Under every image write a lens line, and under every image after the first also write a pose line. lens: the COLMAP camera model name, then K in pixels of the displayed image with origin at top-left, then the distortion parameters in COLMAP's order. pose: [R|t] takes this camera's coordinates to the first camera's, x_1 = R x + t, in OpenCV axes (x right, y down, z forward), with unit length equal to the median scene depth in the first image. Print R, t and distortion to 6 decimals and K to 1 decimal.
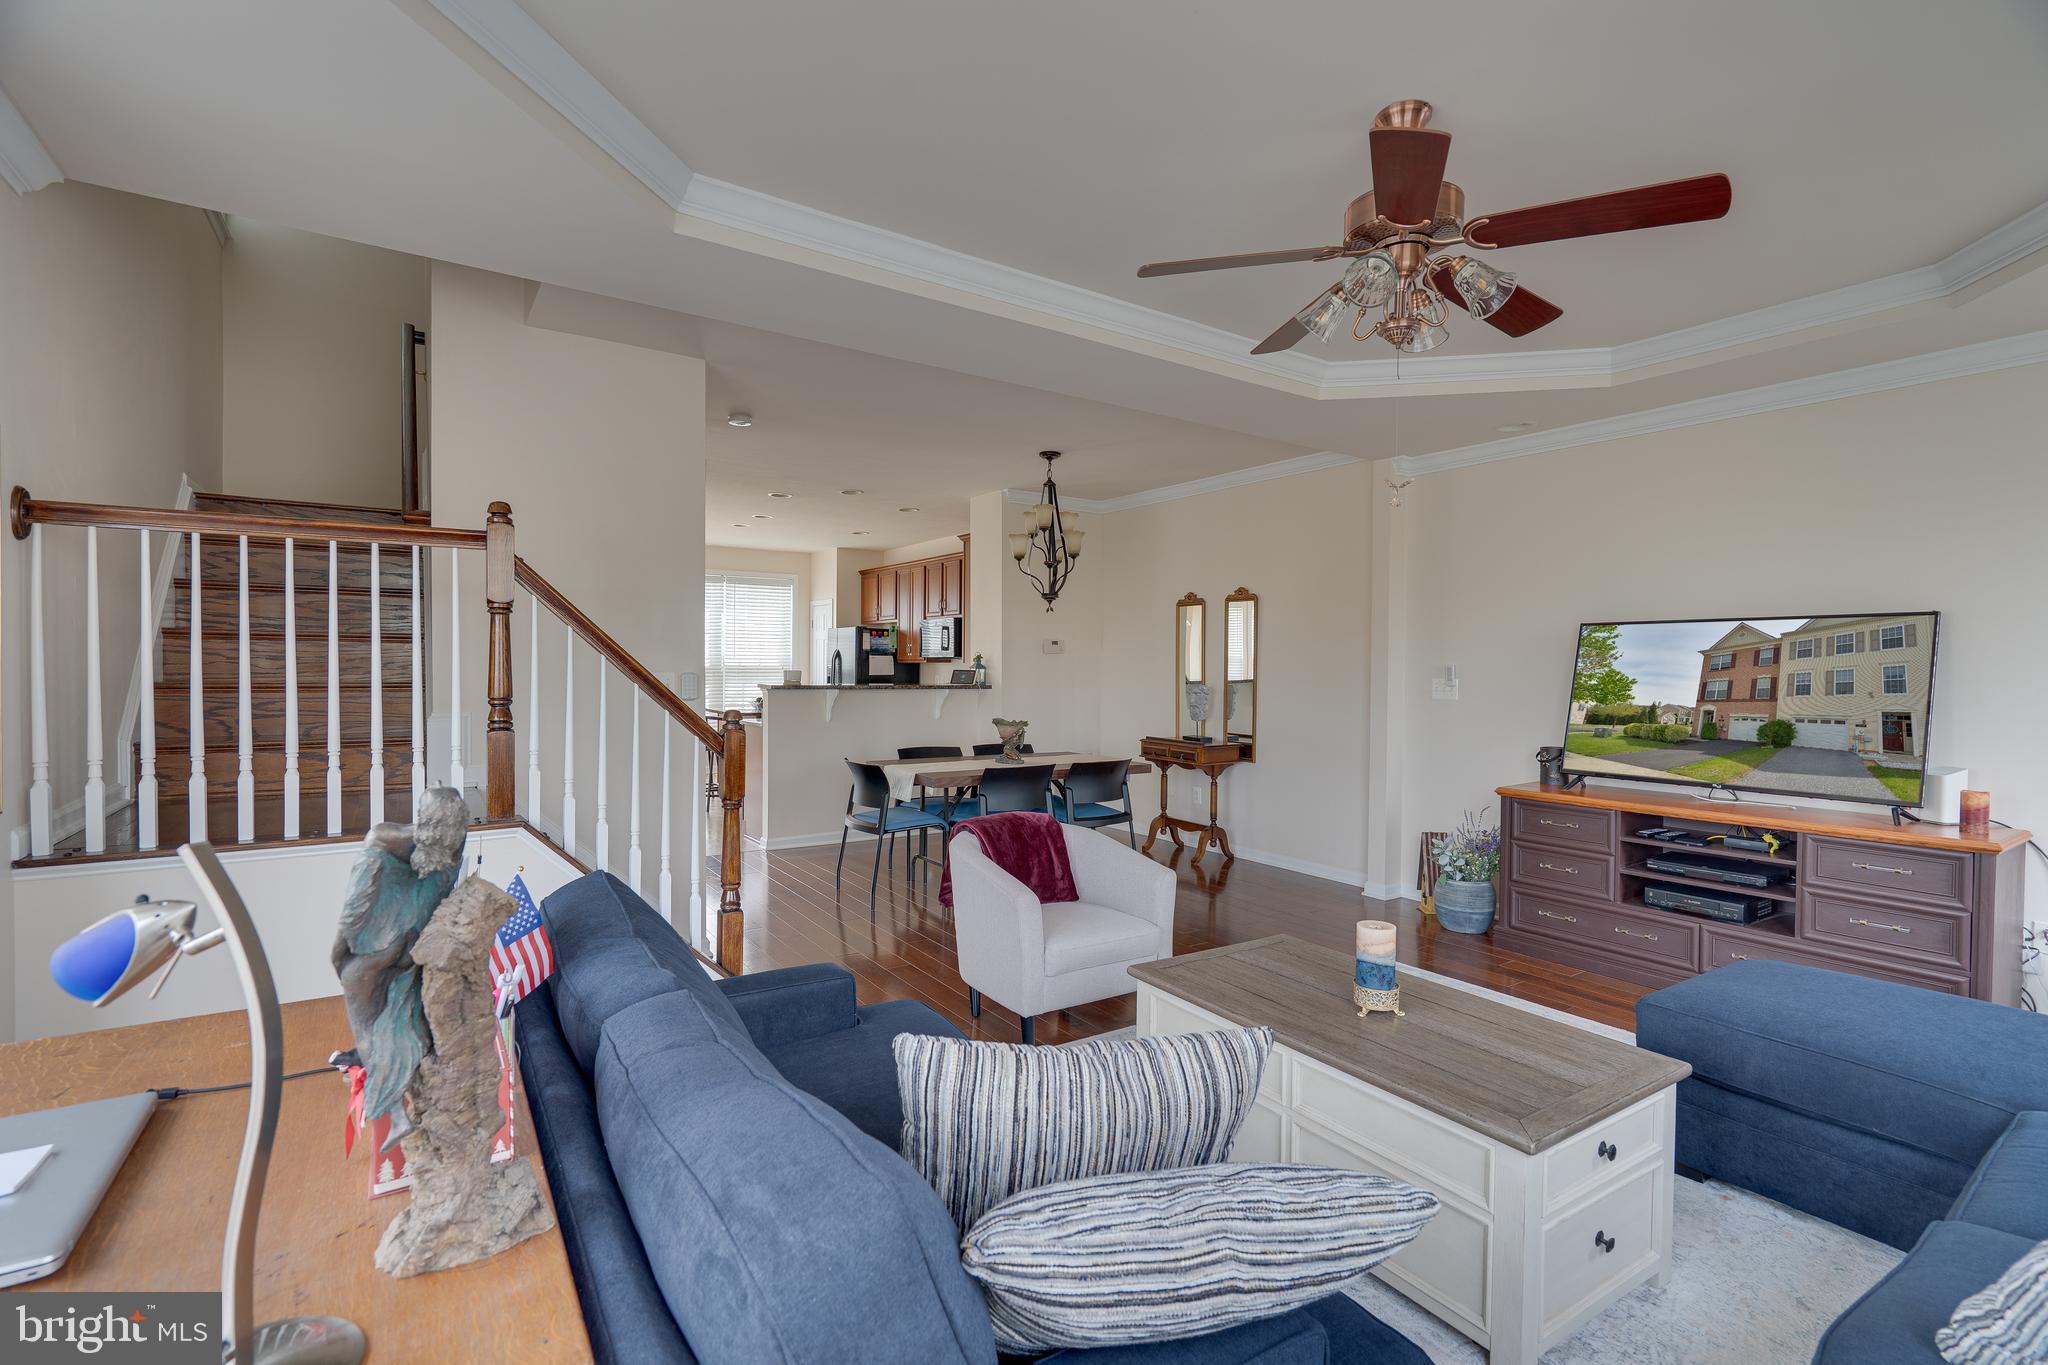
lens RADIAL K [[922.2, 0, 1009.9], [0, 922.2, 691.8], [0, 0, 1]] dist [0.004095, 0.001042]
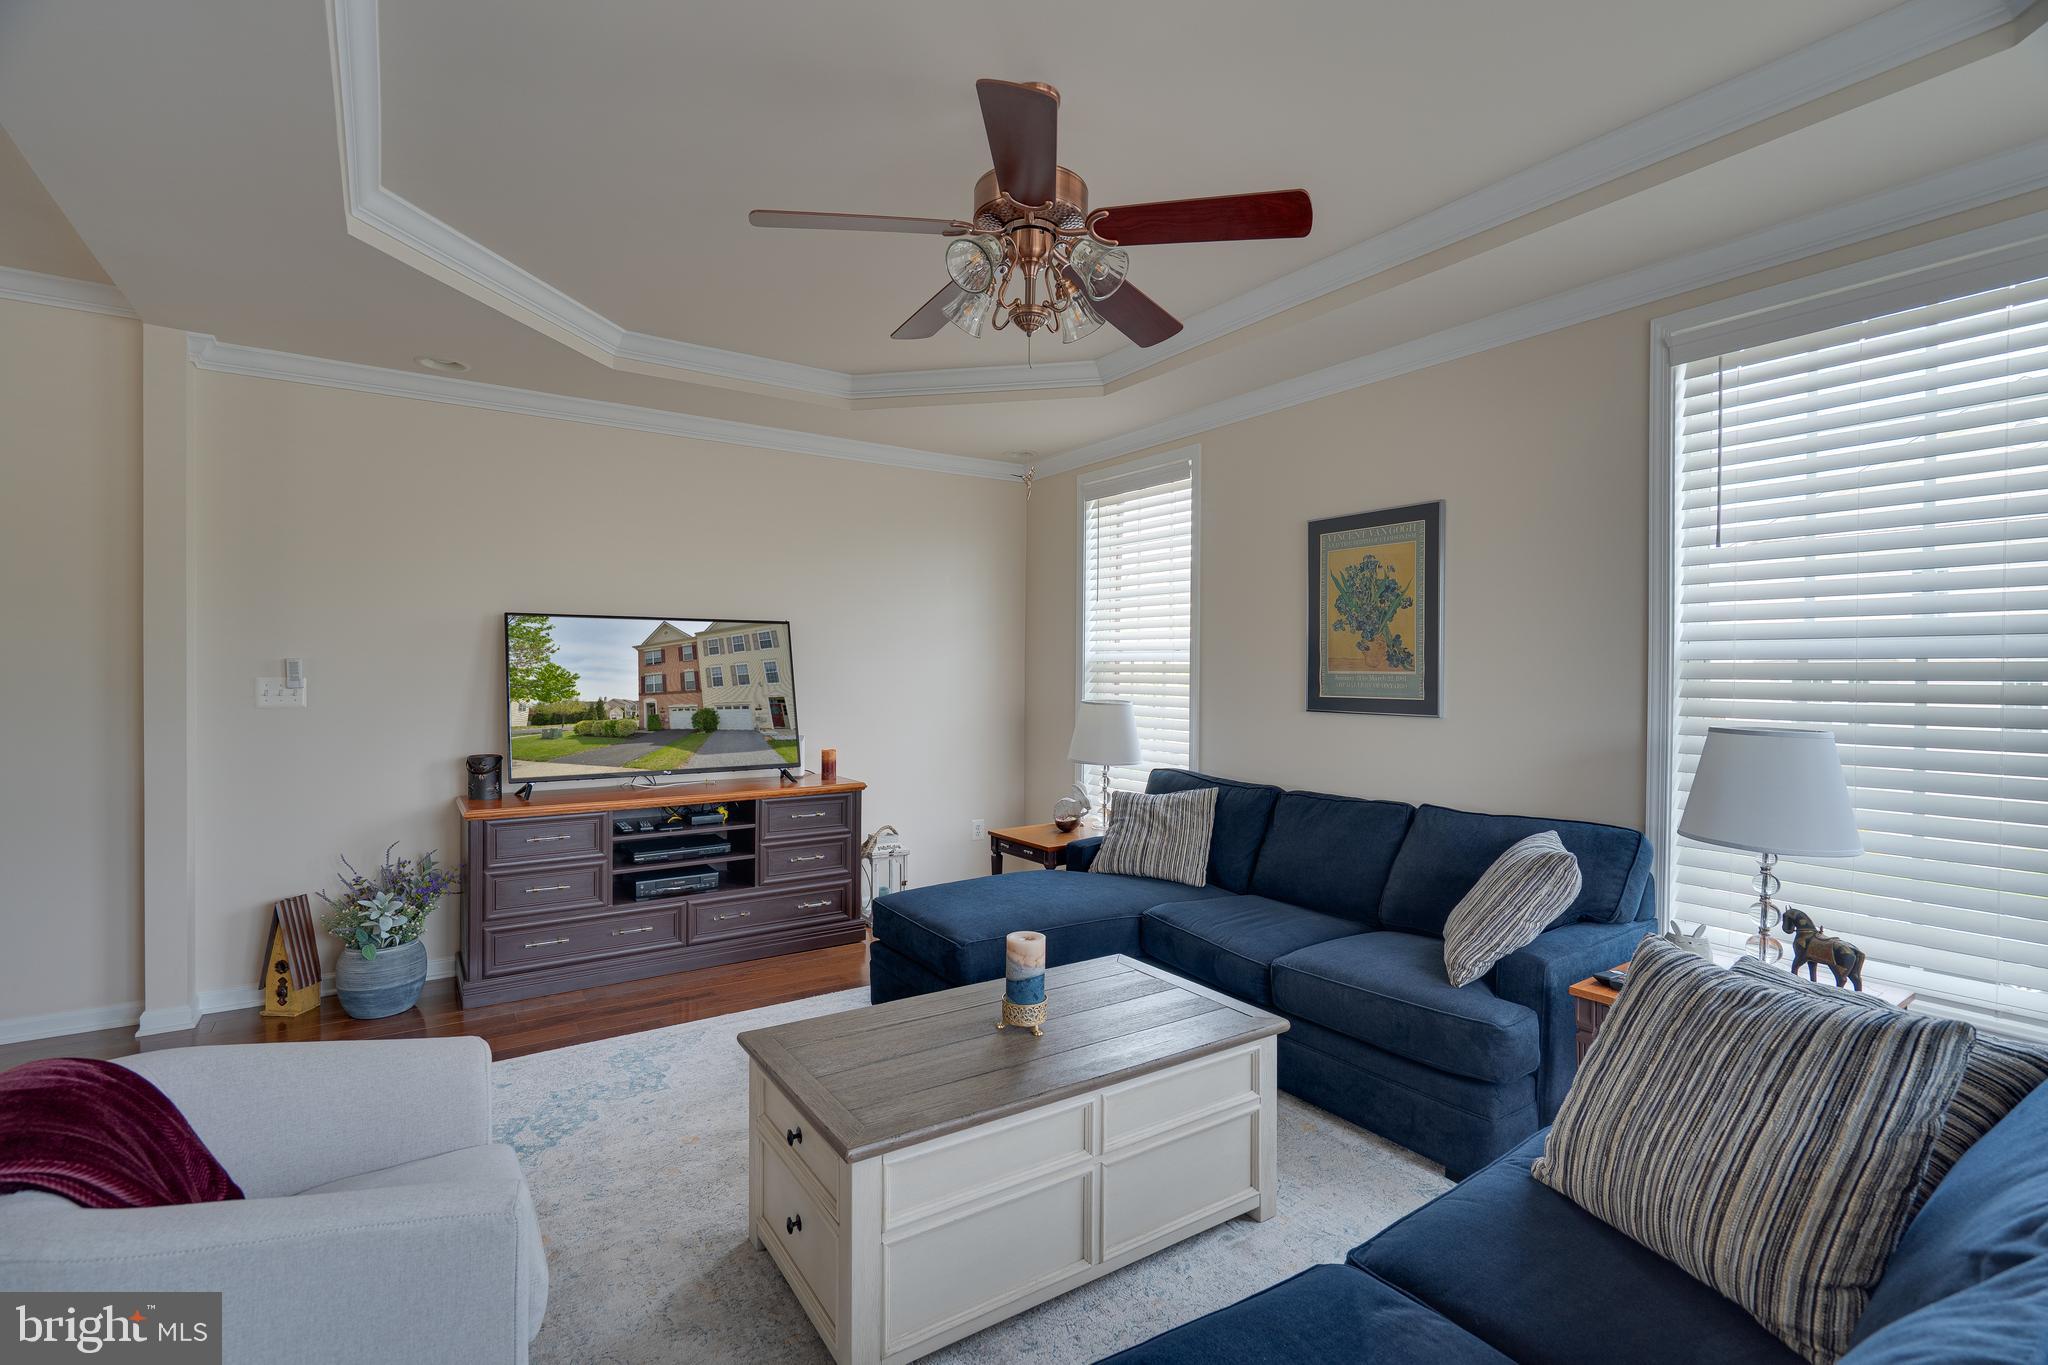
lens RADIAL K [[922.2, 0, 1019.0], [0, 922.2, 691.1], [0, 0, 1]] dist [0.004095, 0.001042]
pose [[-0.006151, -0.024495, 0.999681, -0.304113], [0.027208, 0.999326, 0.024653, -0.008098], [-0.999611, 0.027351, -0.005481, 0.585209]]
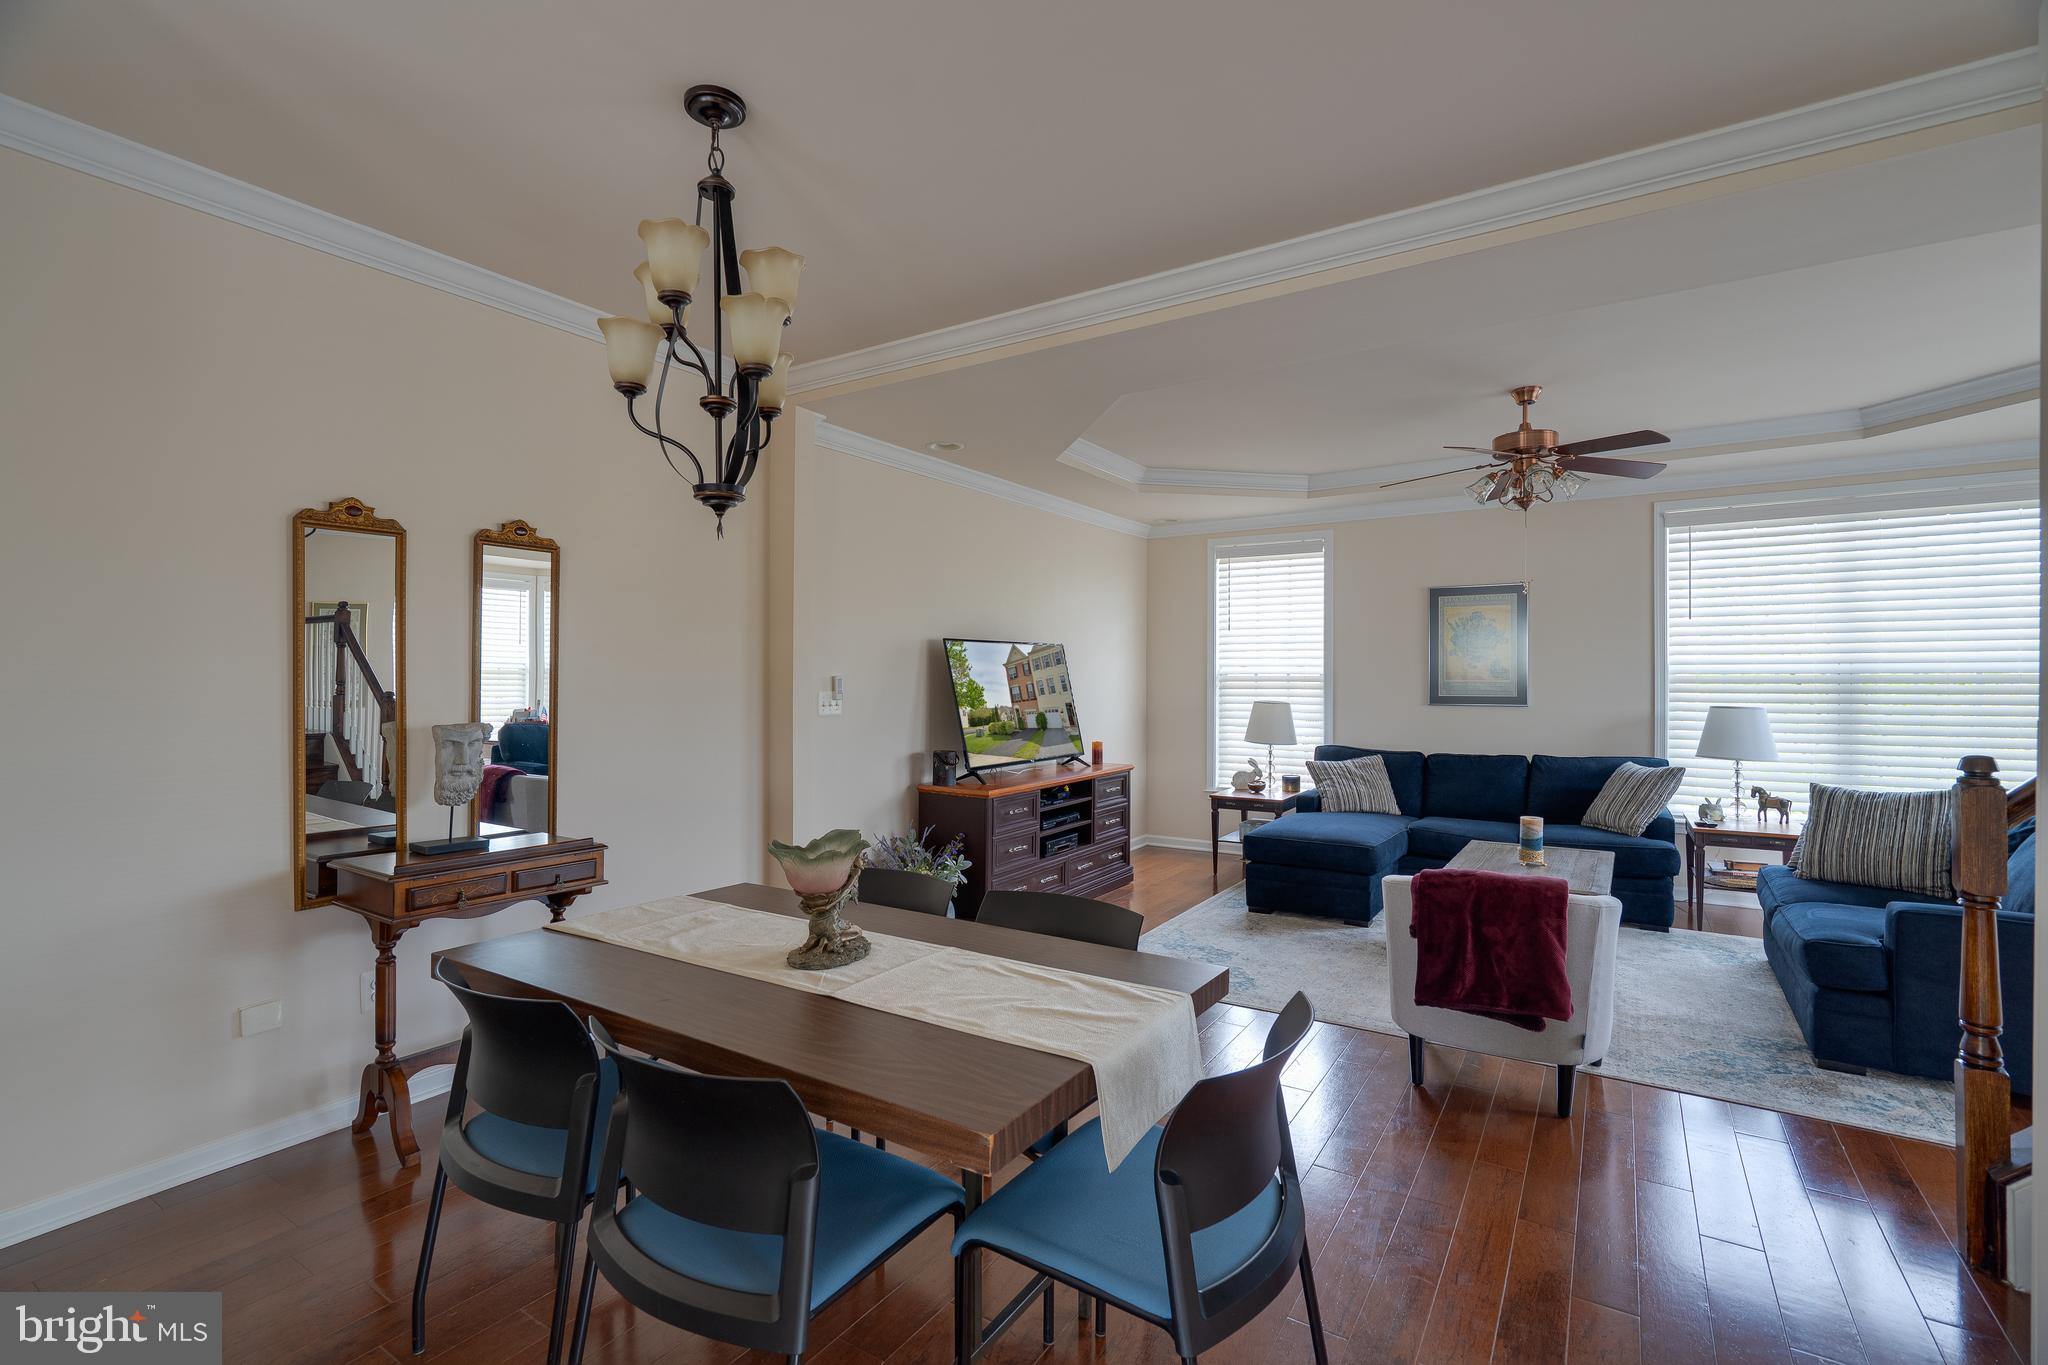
lens RADIAL K [[922.2, 0, 1025.0], [0, 922.2, 689.7], [0, 0, 1]] dist [0.004095, 0.001042]
pose [[-0.394460, -0.012019, 0.918835, -0.510043], [0.030559, 0.999190, 0.026189, -0.043240], [-0.918405, 0.038409, -0.393773, 1.533195]]
